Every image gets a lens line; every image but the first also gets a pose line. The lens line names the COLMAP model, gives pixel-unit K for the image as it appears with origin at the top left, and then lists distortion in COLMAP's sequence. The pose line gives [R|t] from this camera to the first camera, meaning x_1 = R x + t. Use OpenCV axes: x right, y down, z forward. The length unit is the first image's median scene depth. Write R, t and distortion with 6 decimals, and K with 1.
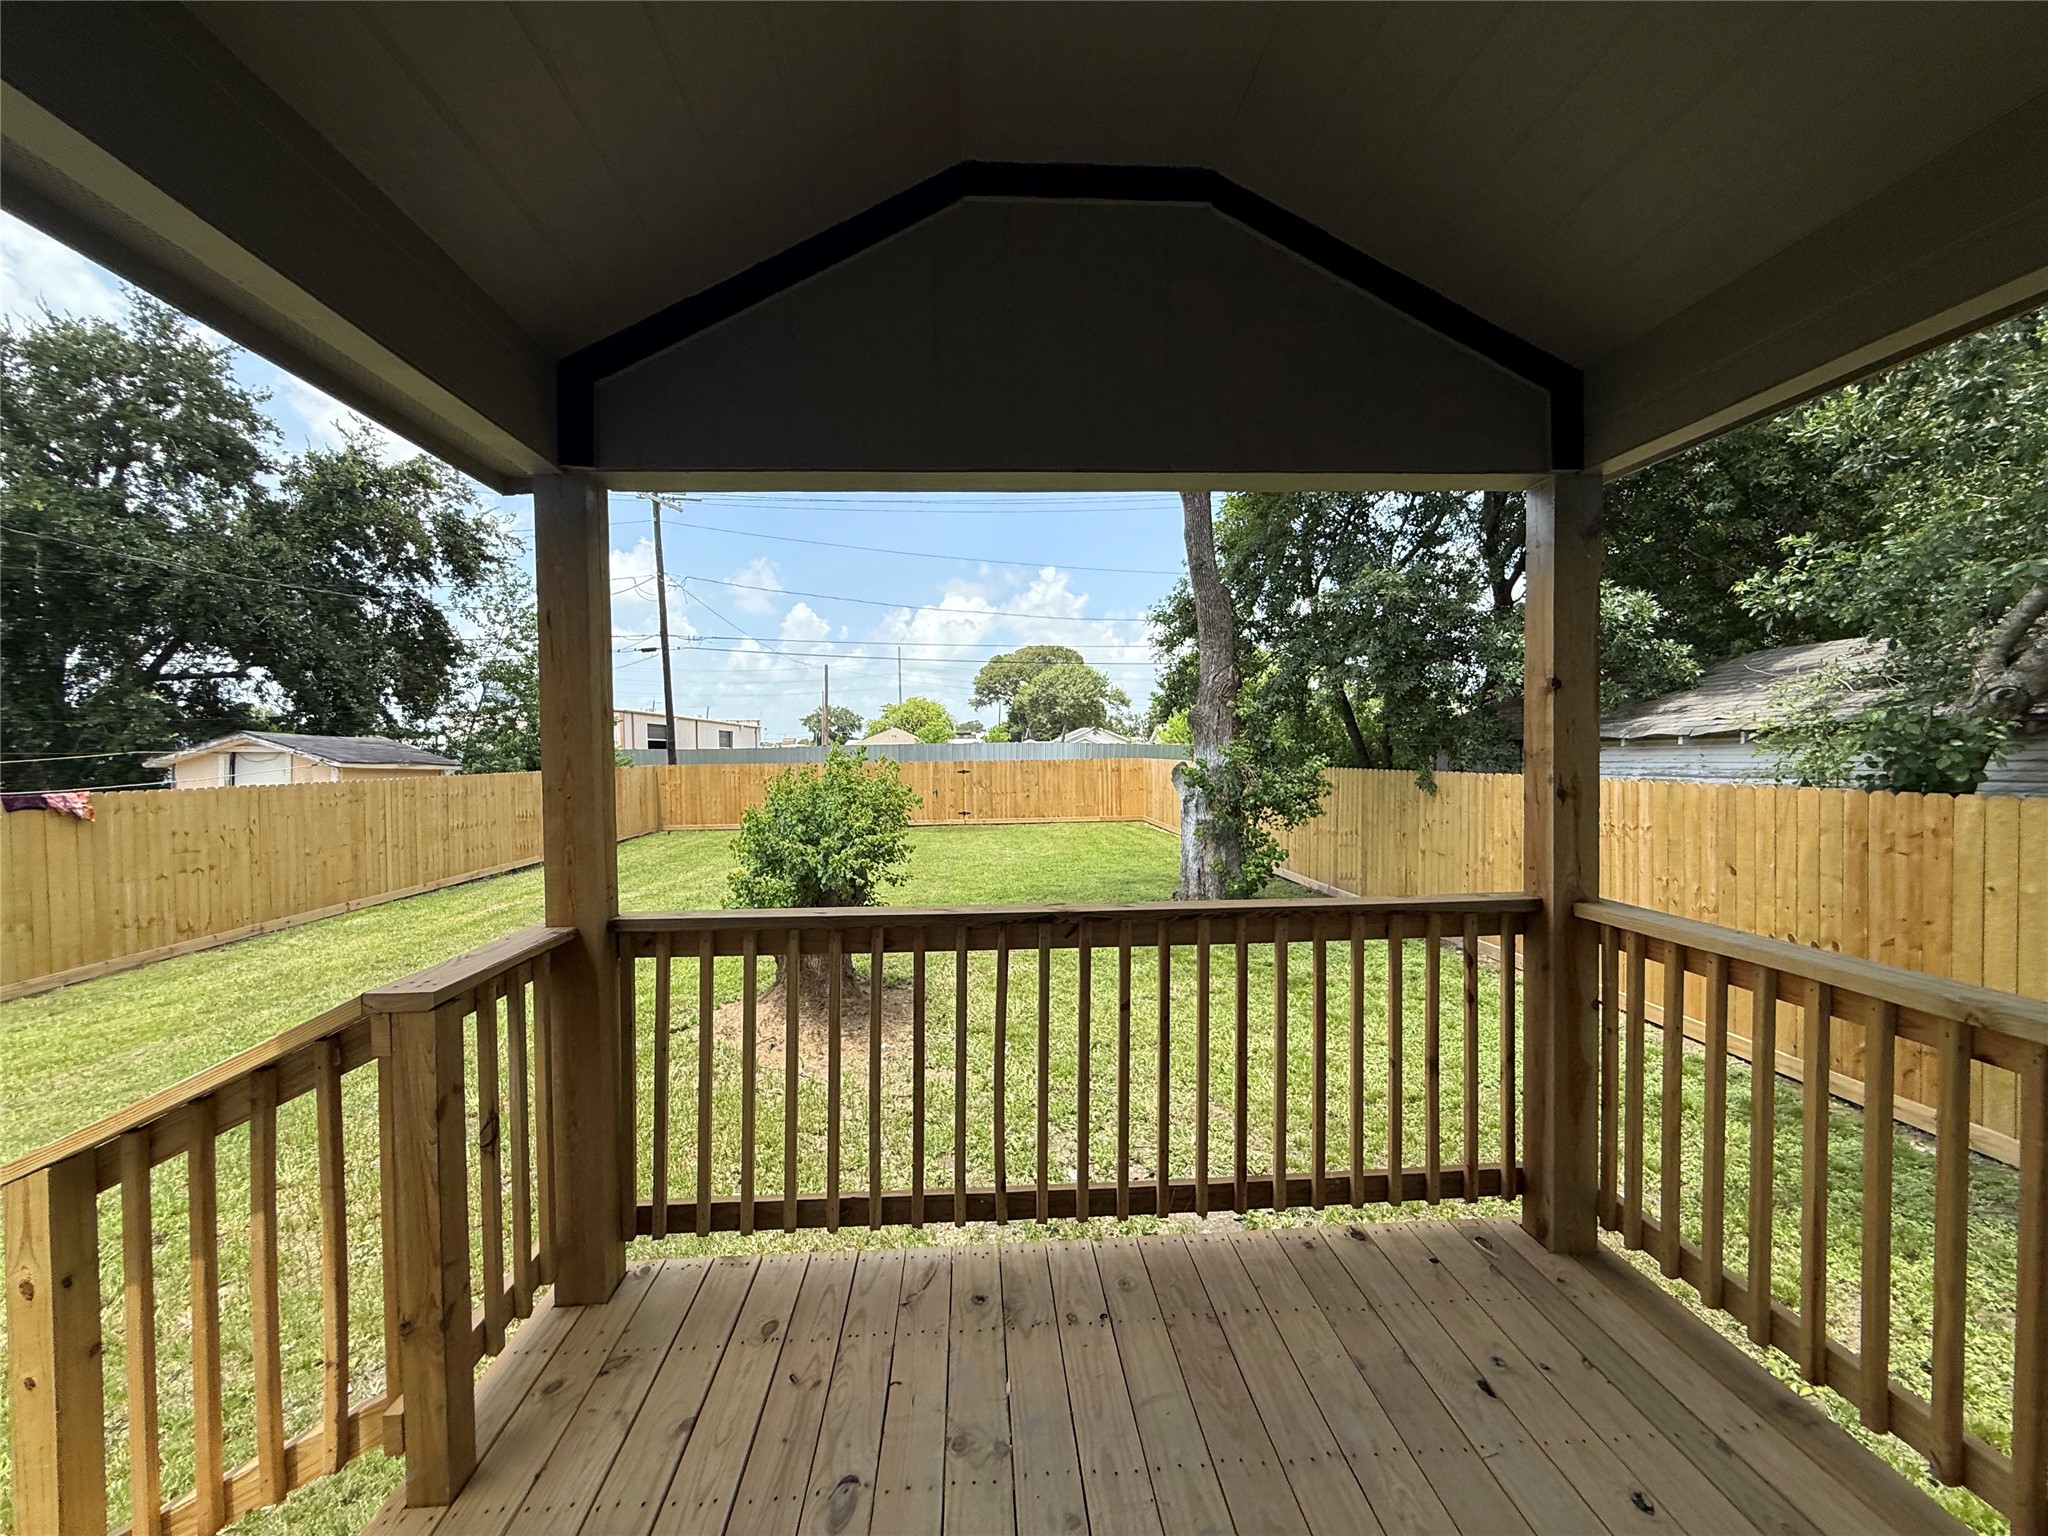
lens RADIAL K [[819.9, 0, 1022.7], [0, 819.9, 768.7], [0, 0, 1]] dist [-0.001201, 0.000385]
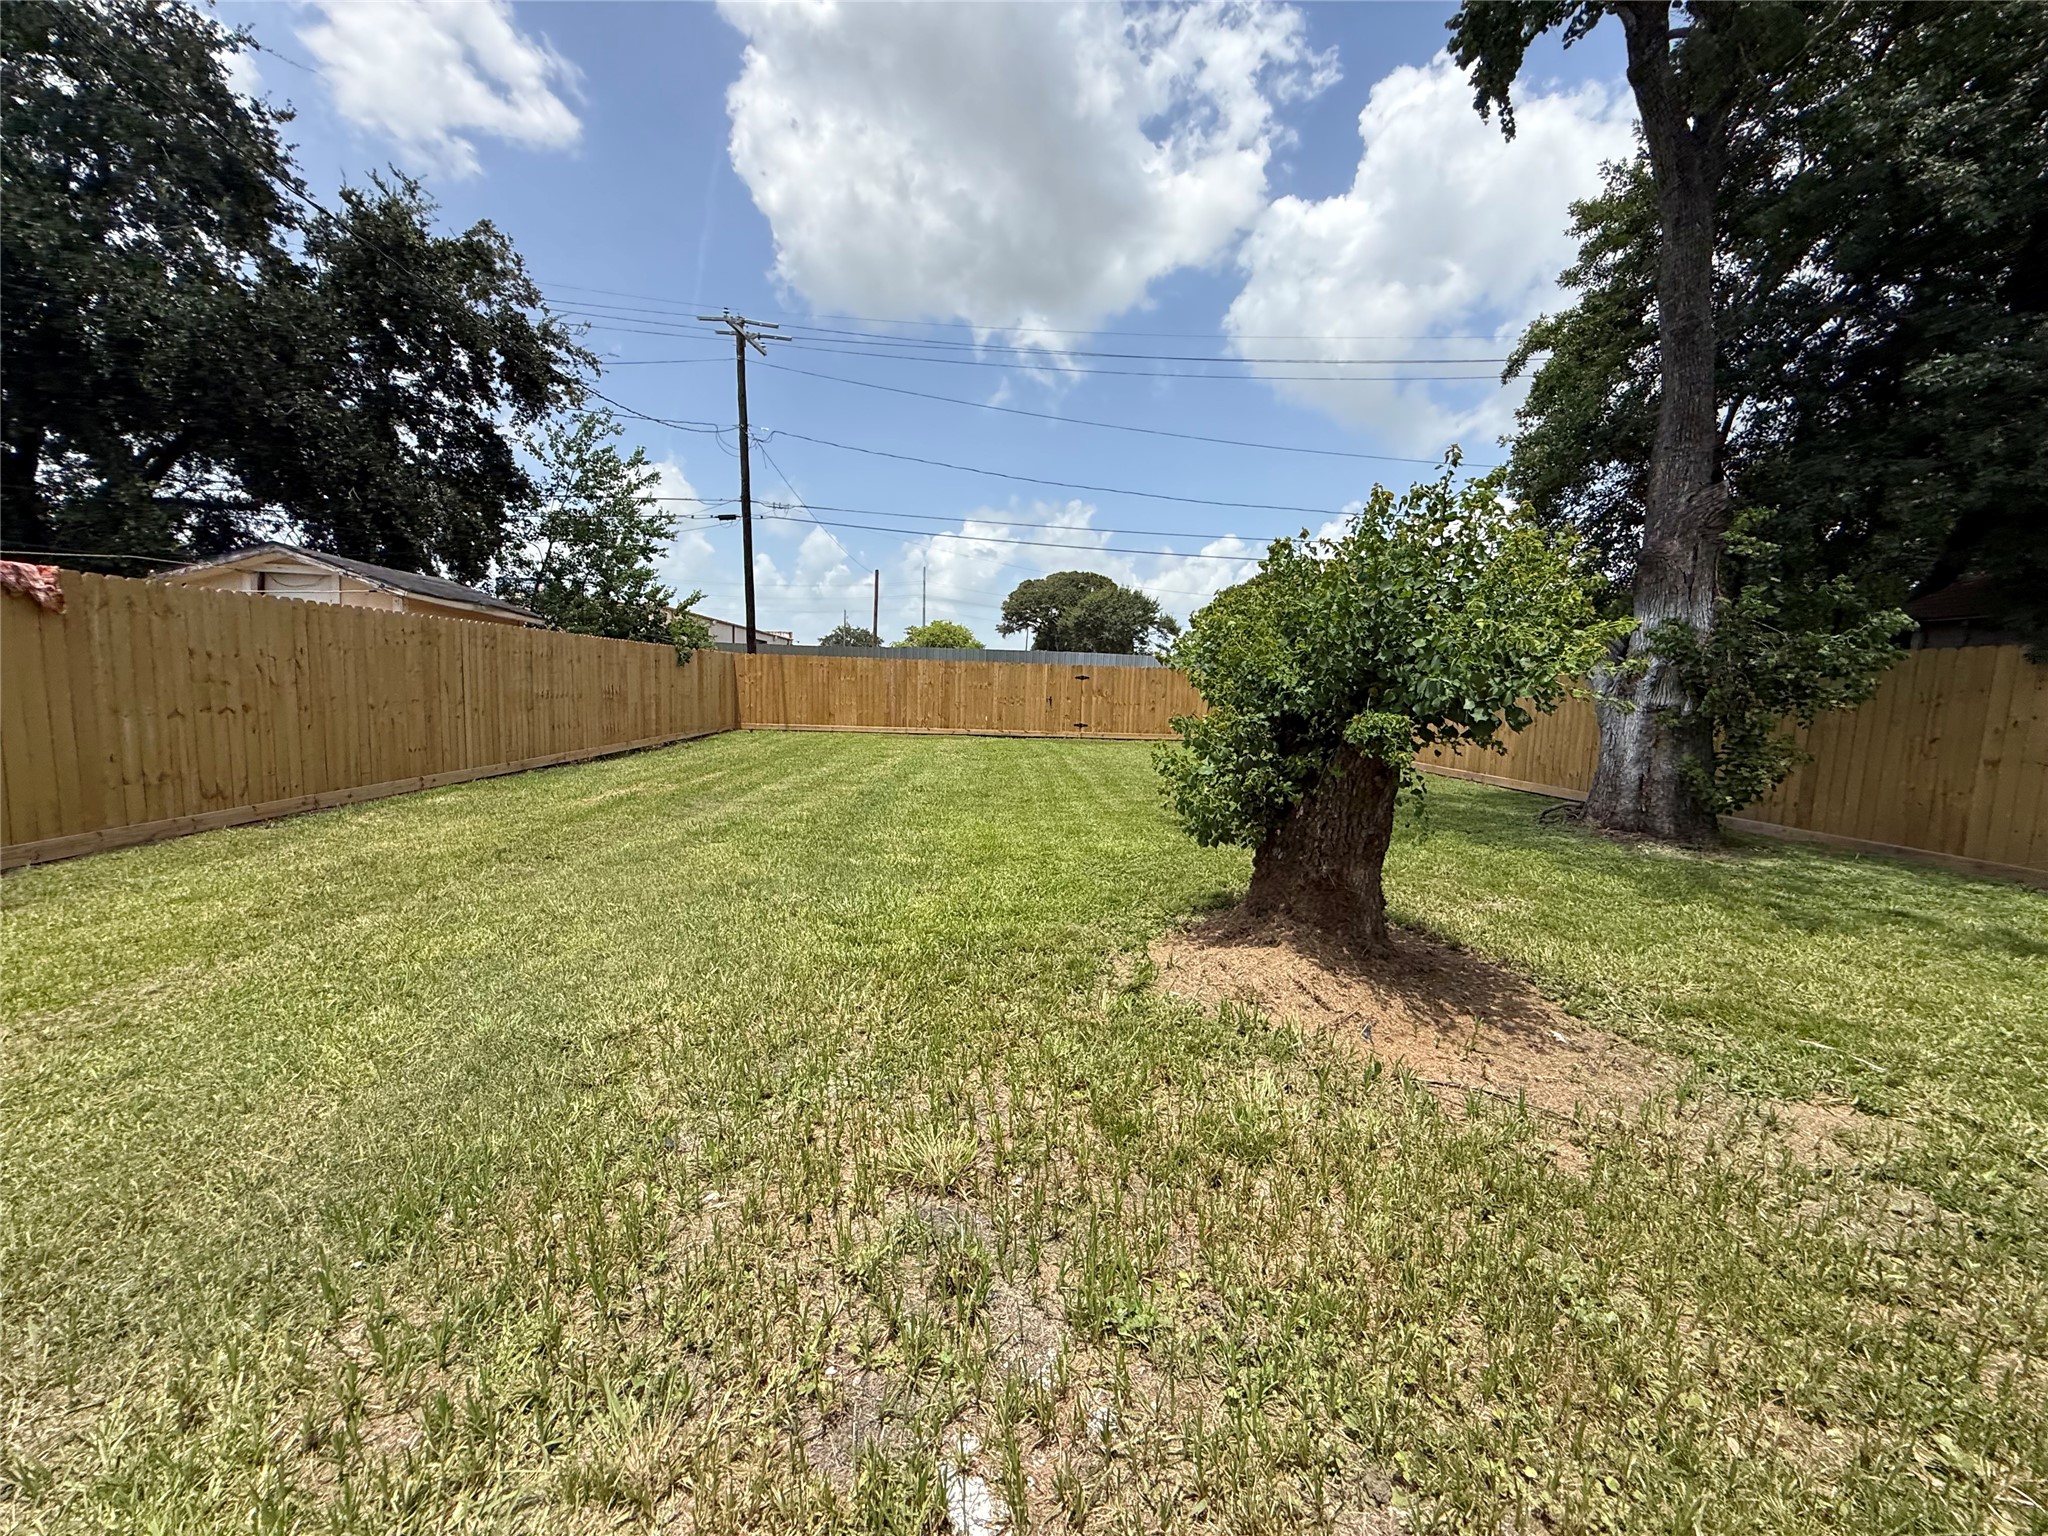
lens RADIAL K [[819.9, 0, 1030.7], [0, 819.9, 771.3], [0, 0, 1]] dist [-0.001201, 0.000385]
pose [[0.998999, 0.044619, 0.003154, -0.210523], [-0.044727, 0.995522, 0.083280, 0.055791], [0.000576, -0.083338, 0.996521, 0.196112]]
